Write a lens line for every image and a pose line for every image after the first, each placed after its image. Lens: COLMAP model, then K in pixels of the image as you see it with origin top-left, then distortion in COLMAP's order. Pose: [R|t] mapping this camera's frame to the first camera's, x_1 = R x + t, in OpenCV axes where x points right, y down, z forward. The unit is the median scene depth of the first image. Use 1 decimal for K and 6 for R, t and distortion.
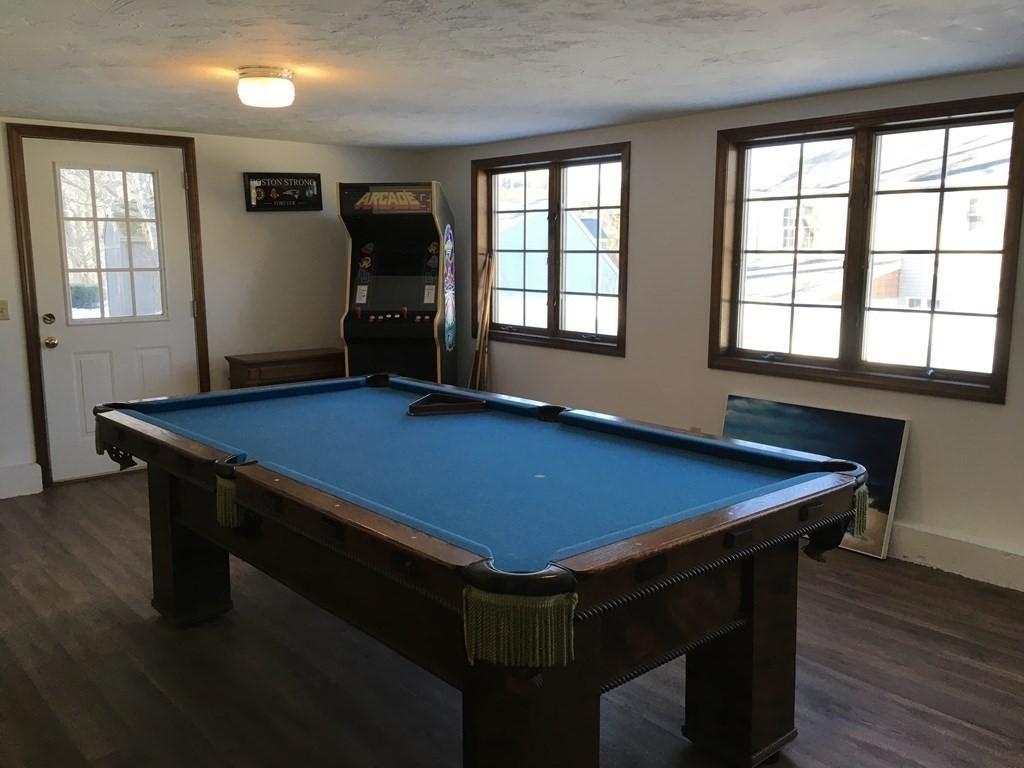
lens RADIAL K [[861.4, 0, 512.0], [0, 861.4, 384.0], [0, 0, 1]] dist [0.006575, 0.000021]
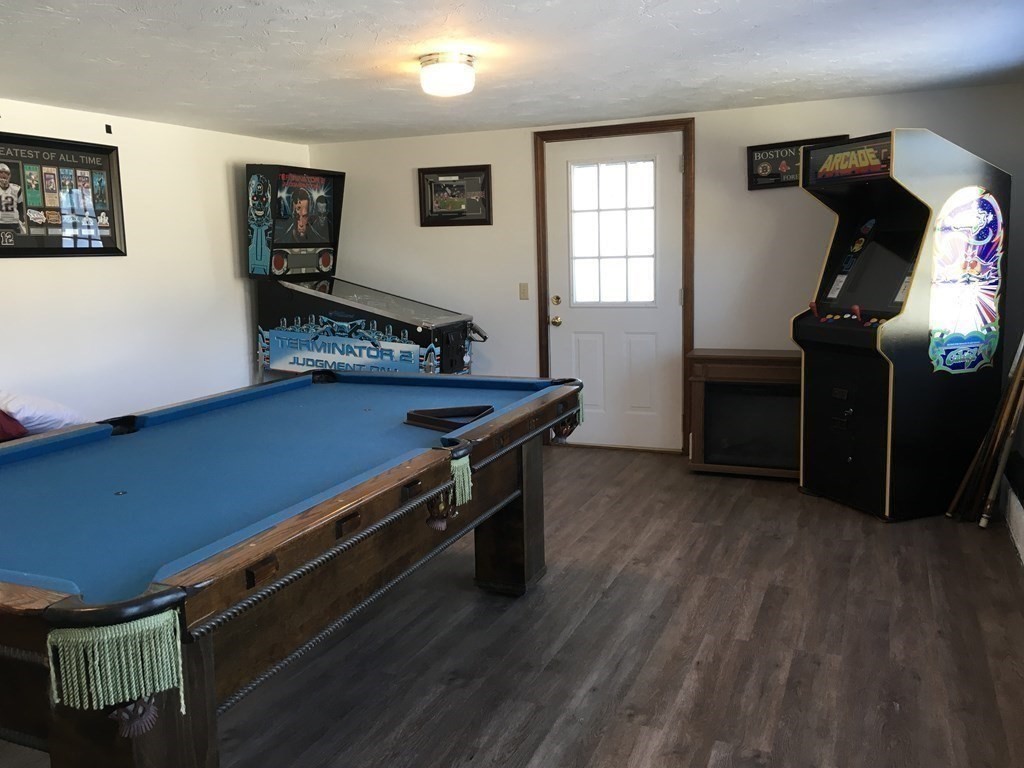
lens RADIAL K [[861.6, 0, 511.7], [0, 861.6, 358.2], [0, 0, 1]] dist [0.003560, 0.001041]
pose [[0.430482, 0.102866, -0.896718, 0.423707], [-0.113508, 0.991767, 0.059278, -0.055375], [0.895434, 0.076266, 0.438614, 0.421966]]
